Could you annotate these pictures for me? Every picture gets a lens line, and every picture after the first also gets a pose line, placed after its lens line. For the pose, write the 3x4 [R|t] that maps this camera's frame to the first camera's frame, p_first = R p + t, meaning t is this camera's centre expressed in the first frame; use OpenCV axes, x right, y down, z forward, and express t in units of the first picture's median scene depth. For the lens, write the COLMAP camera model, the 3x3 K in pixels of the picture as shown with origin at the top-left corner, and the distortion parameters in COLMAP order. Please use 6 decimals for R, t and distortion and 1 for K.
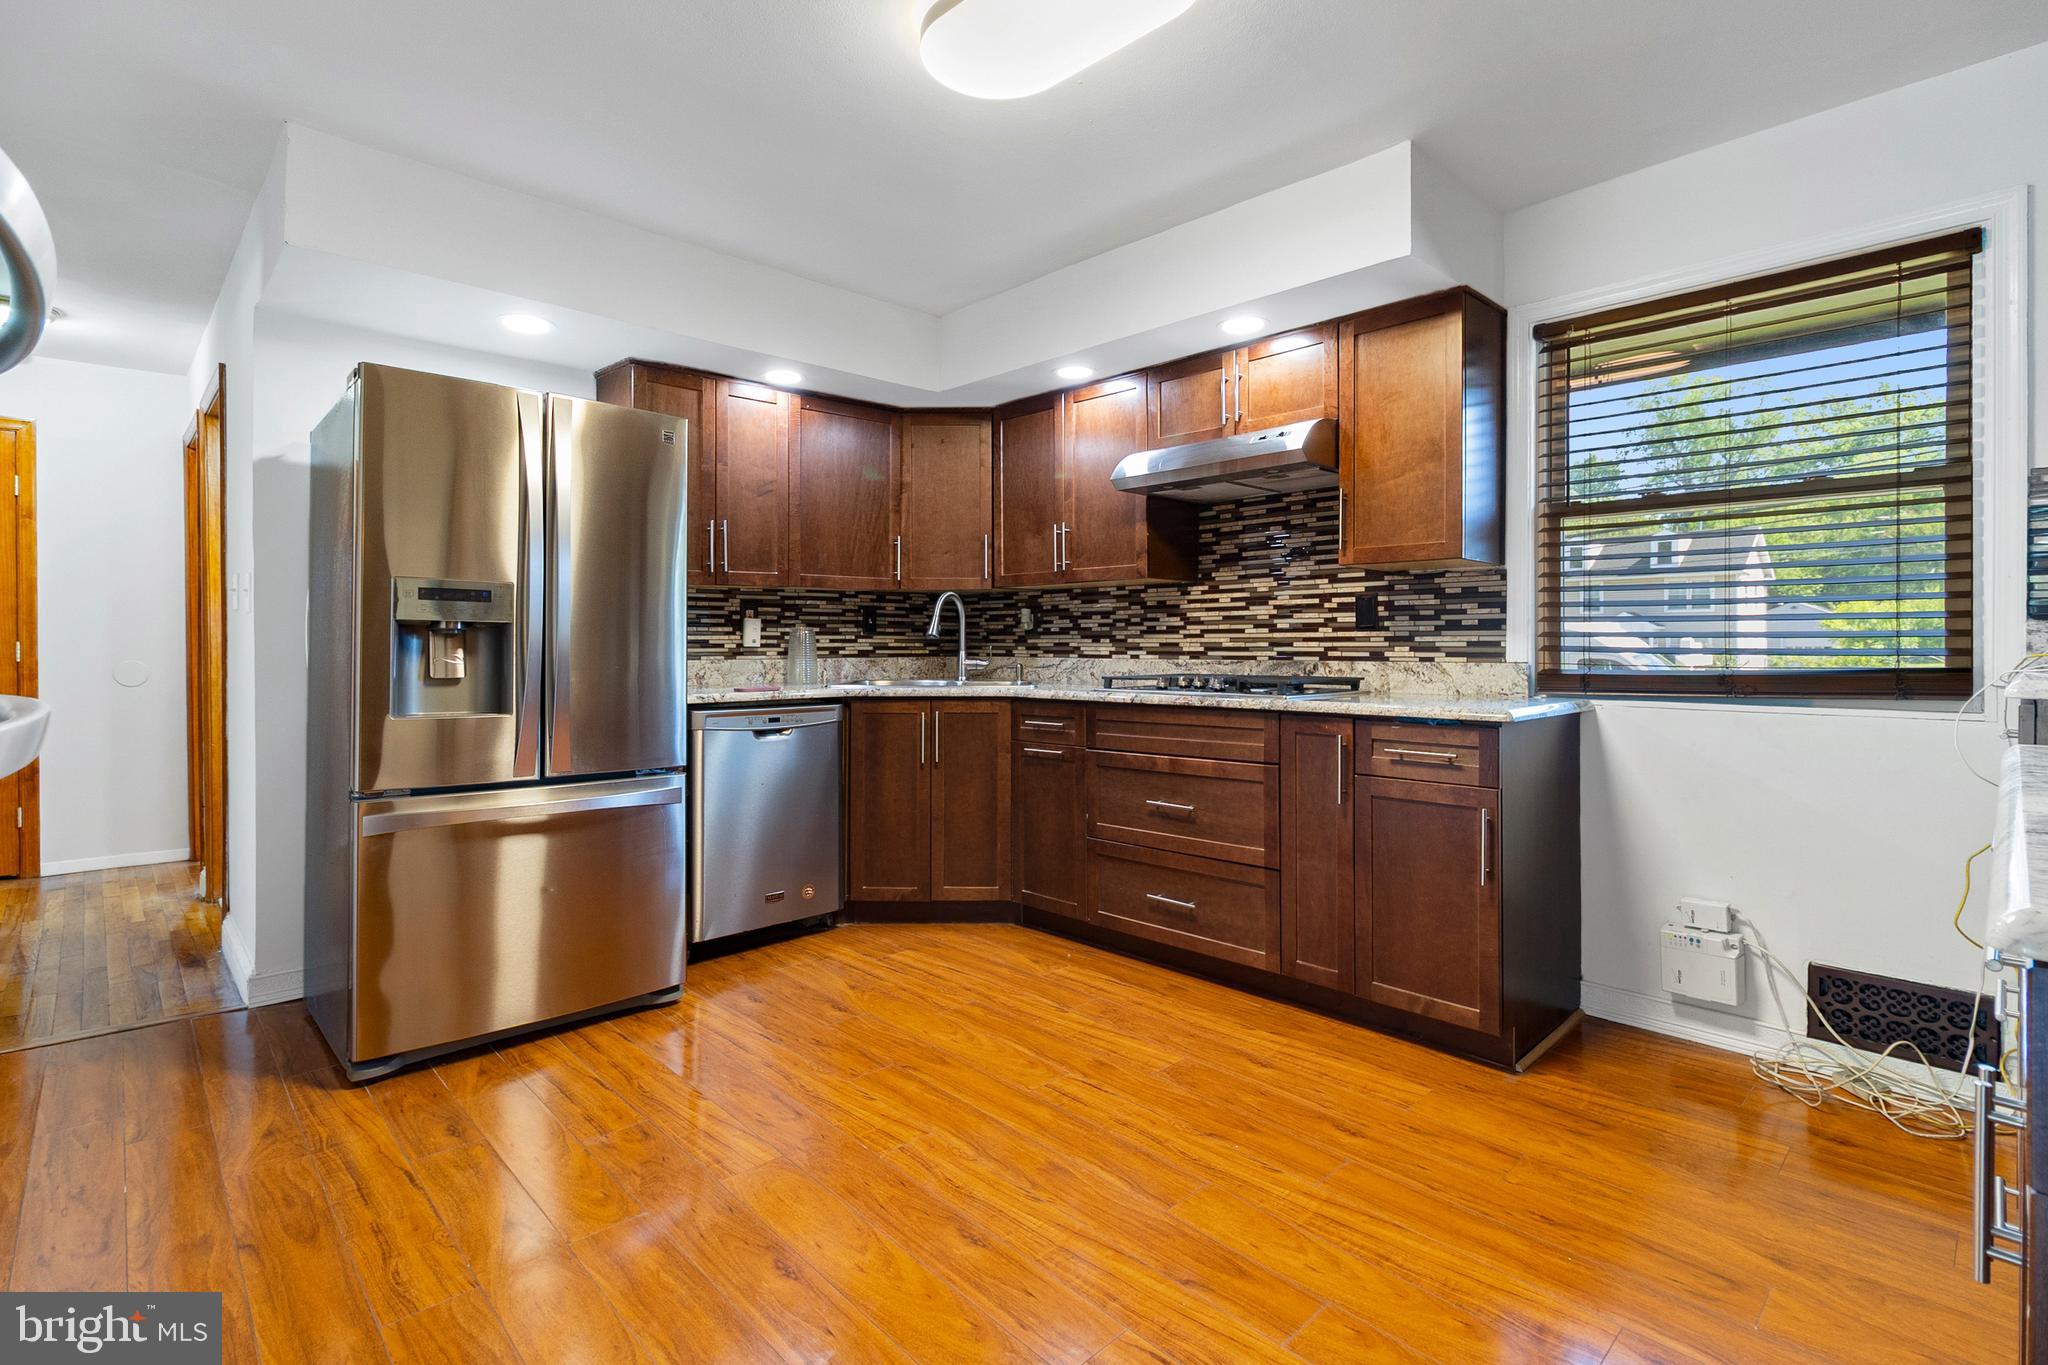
lens RADIAL K [[957.0, 0, 1046.2], [0, 957.0, 644.0], [0, 0, 1]] dist [0.002548, 0.000186]
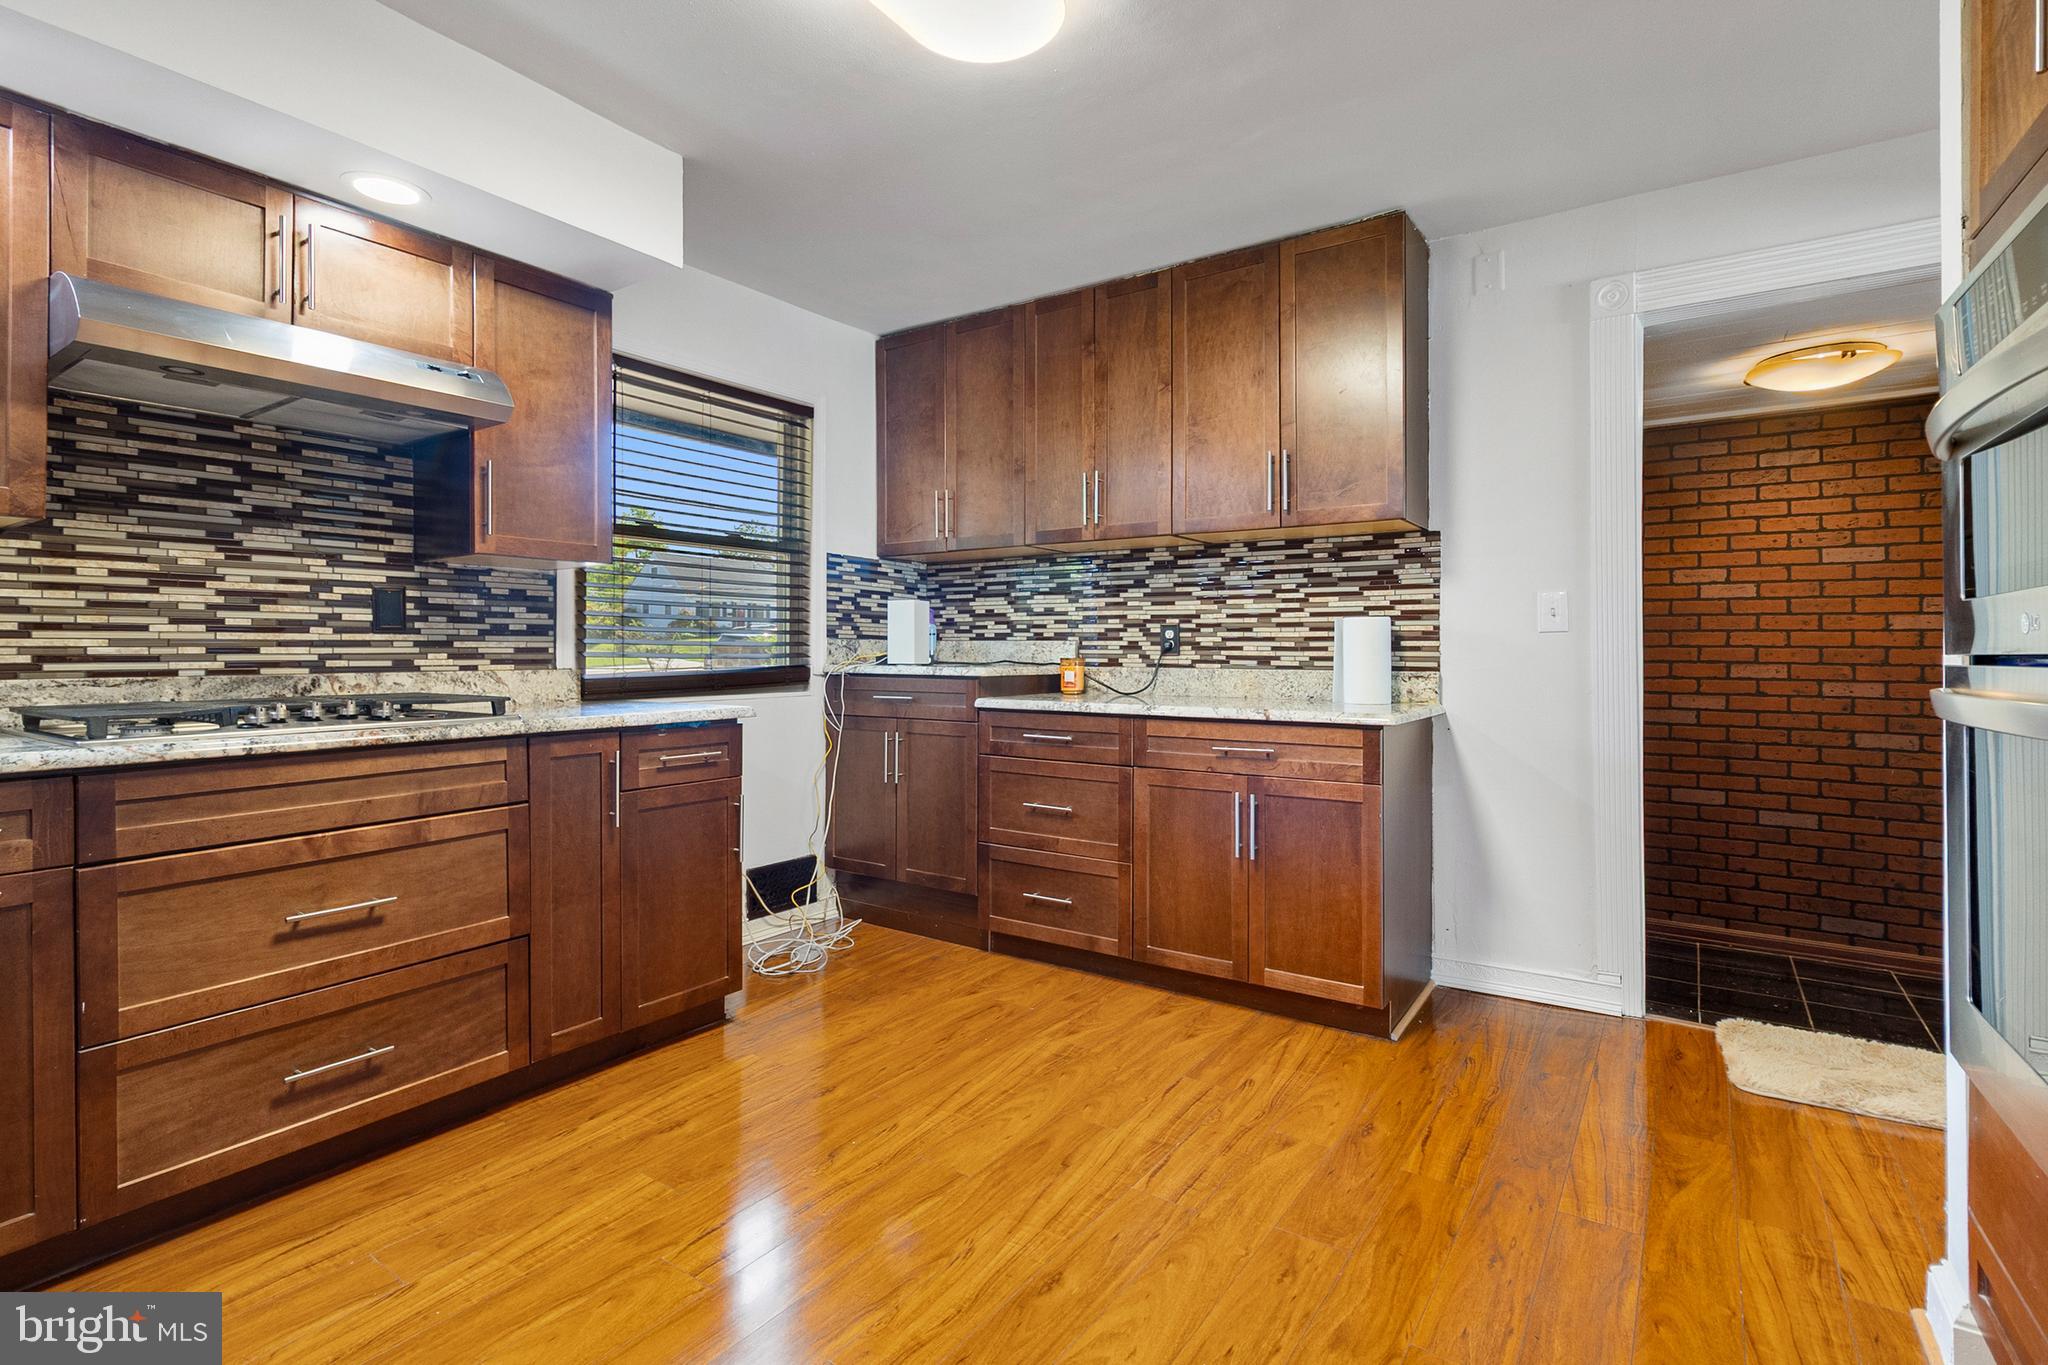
lens RADIAL K [[957.0, 0, 1028.3], [0, 957.0, 651.8], [0, 0, 1]] dist [0.002548, 0.000186]
pose [[-0.182819, -0.000341, 0.983146, -0.524138], [0.000407, 1.000000, 0.000423, 0.001150], [-0.983146, 0.000478, -0.182819, 0.628741]]
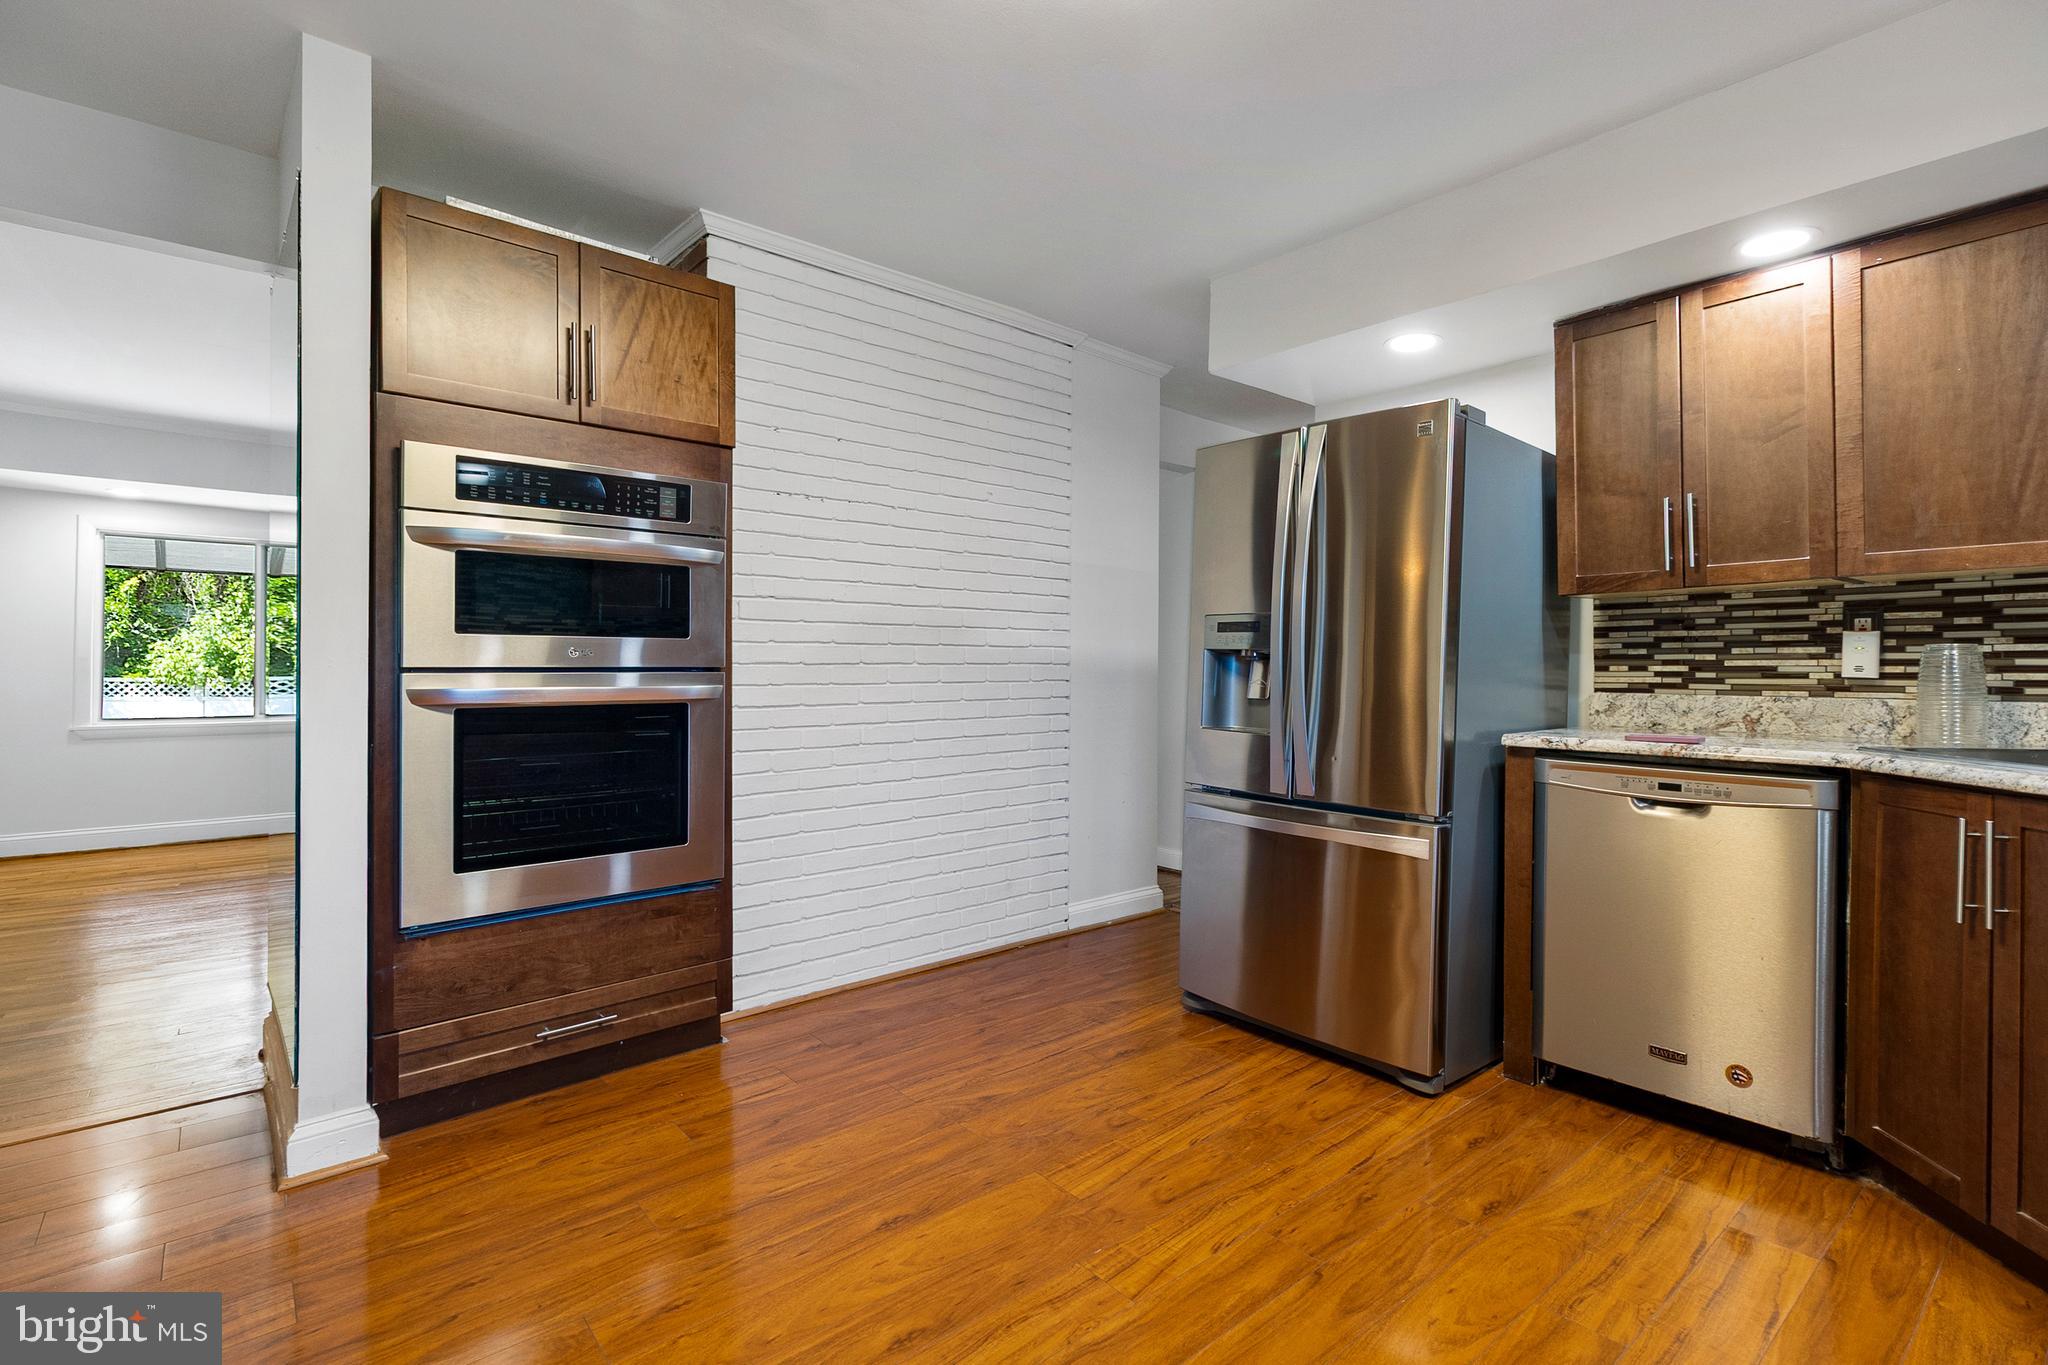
lens RADIAL K [[957.0, 0, 1021.8], [0, 957.0, 668.8], [0, 0, 1]] dist [0.002548, 0.000186]
pose [[-0.076031, 0.003040, -0.997101, 0.418710], [-0.007428, 0.999966, 0.003615, -0.001507], [0.997078, 0.007681, -0.076006, 0.616171]]
